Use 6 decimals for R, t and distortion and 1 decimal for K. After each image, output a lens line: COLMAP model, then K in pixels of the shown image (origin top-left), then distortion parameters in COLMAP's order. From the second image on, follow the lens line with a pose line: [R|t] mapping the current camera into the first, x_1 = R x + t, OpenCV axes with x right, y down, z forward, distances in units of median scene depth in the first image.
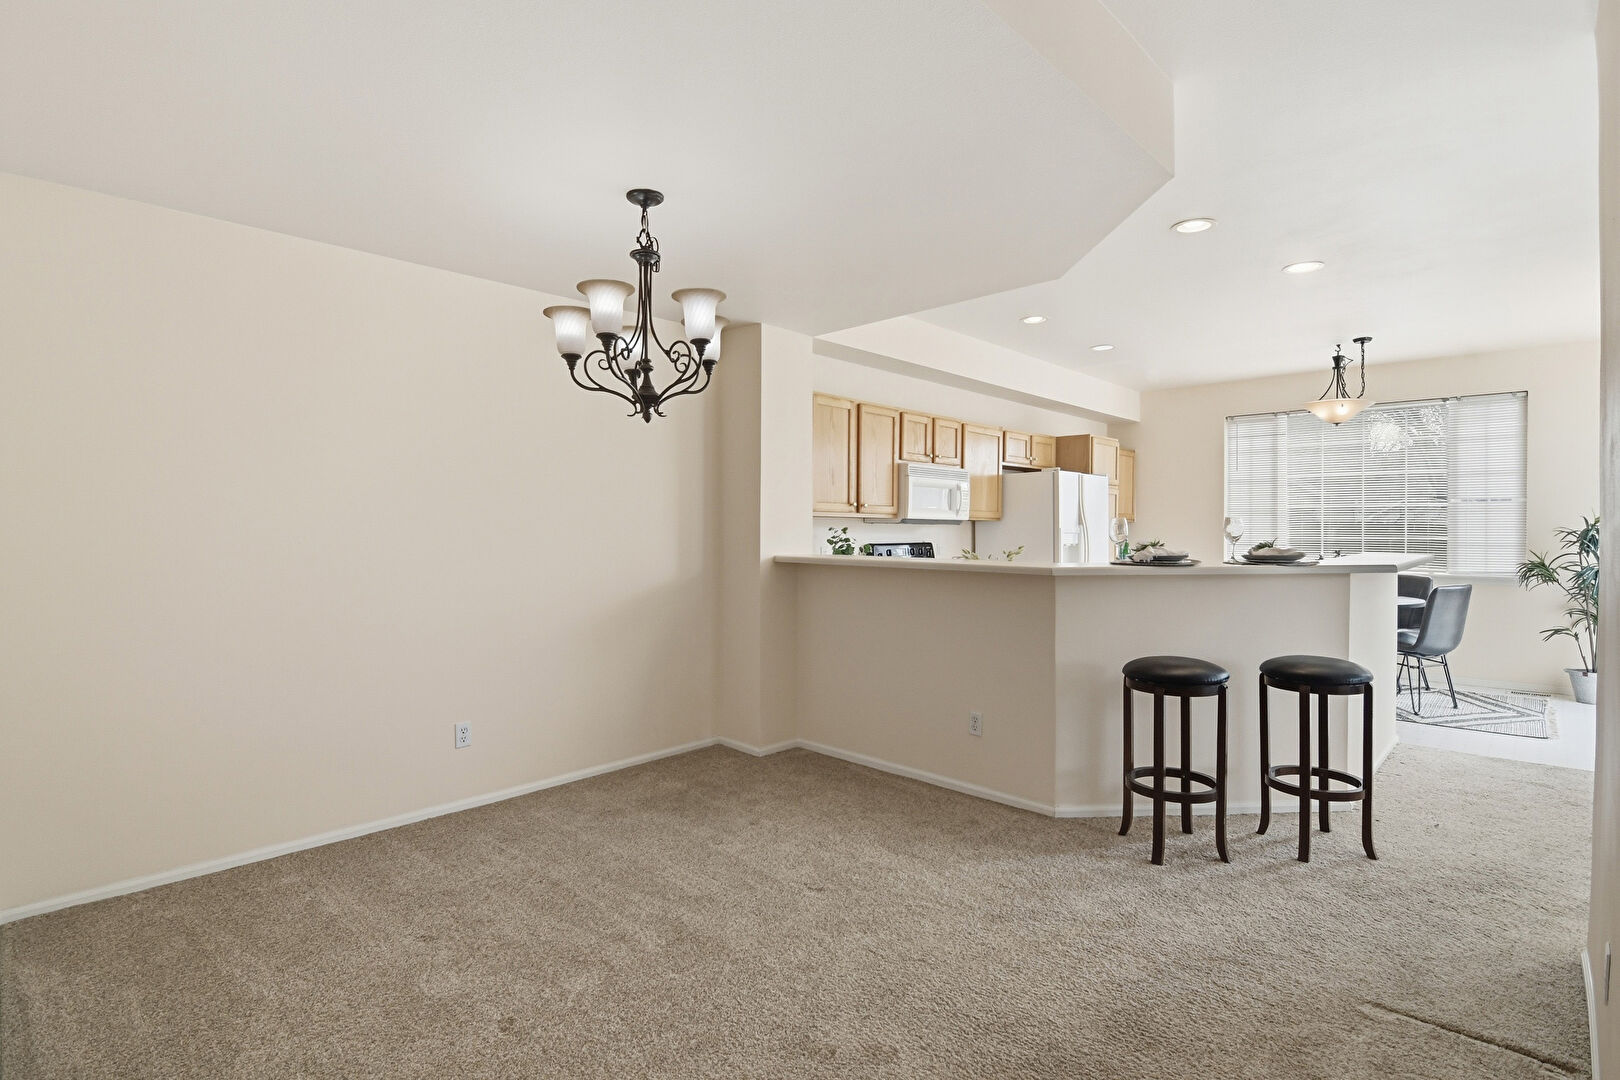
lens RADIAL K [[788.4, 0, 810.0], [0, 788.4, 540.0], [0, 0, 1]] dist [-0.030793, -0.001378]
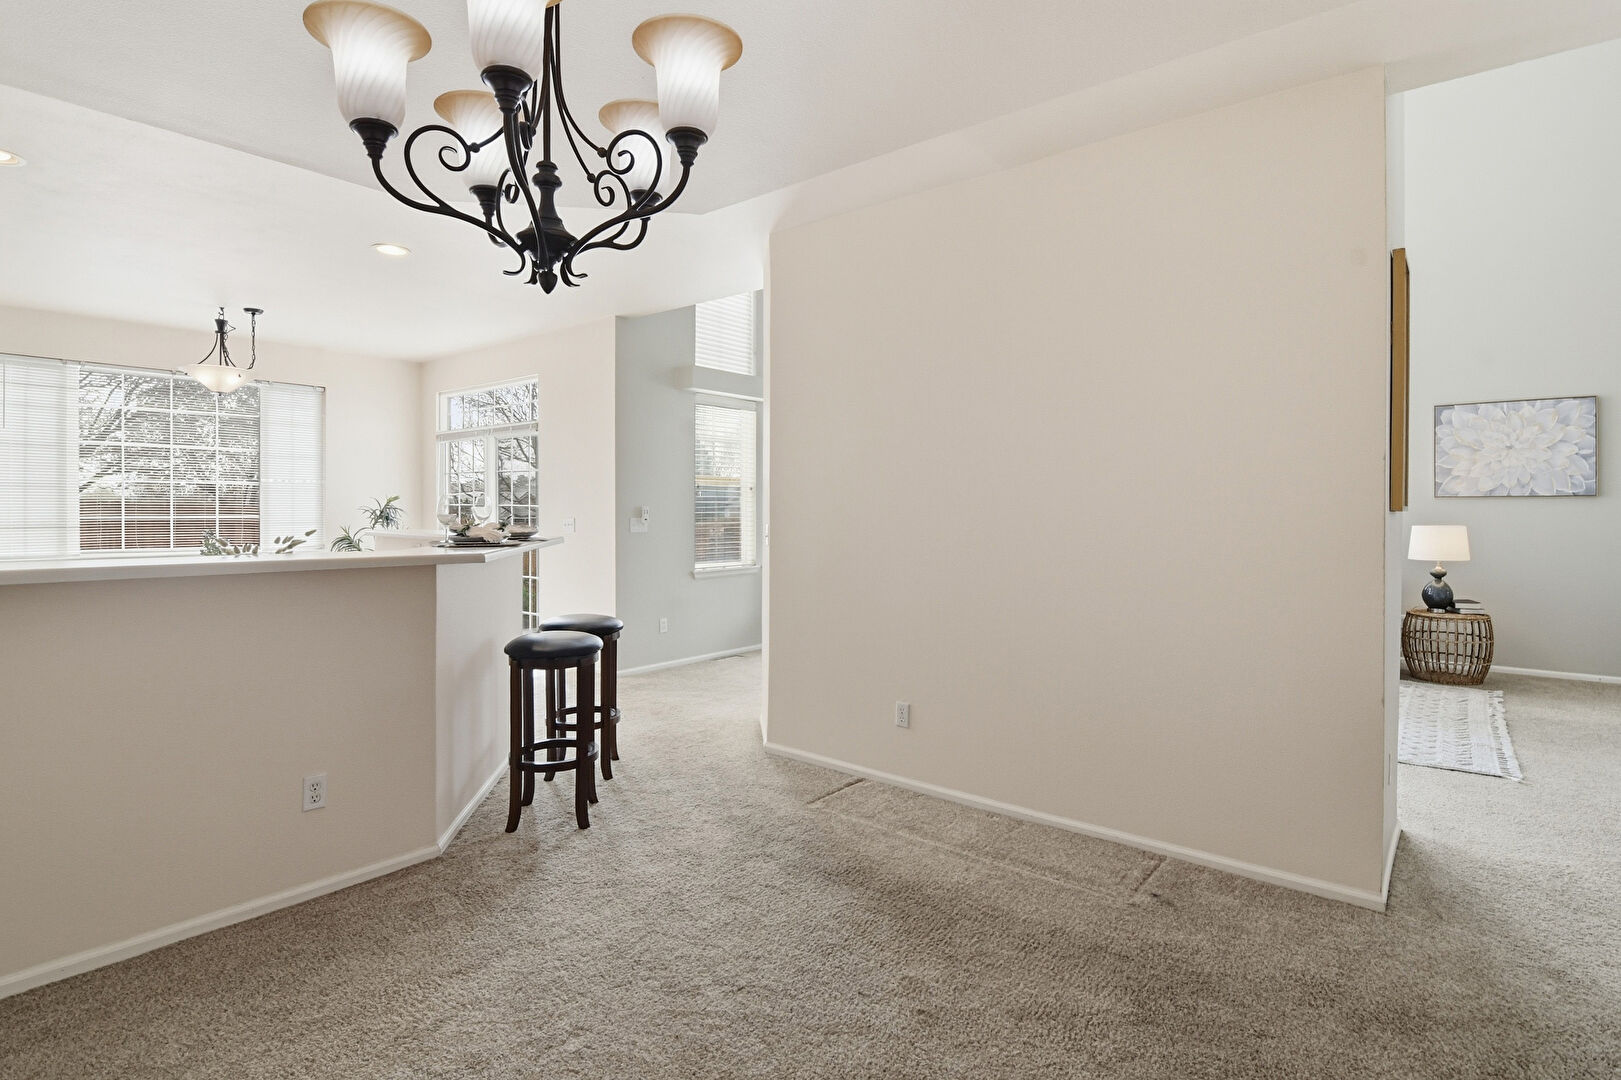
lens RADIAL K [[803.2, 0, 804.7], [0, 803.2, 514.9], [0, 0, 1]] dist [-0.010432, -0.001093]
pose [[-0.080554, -0.007595, 0.996721, -0.549513], [0.013631, 0.999869, 0.008721, -0.007477], [-0.996657, 0.014288, -0.080440, 0.668387]]
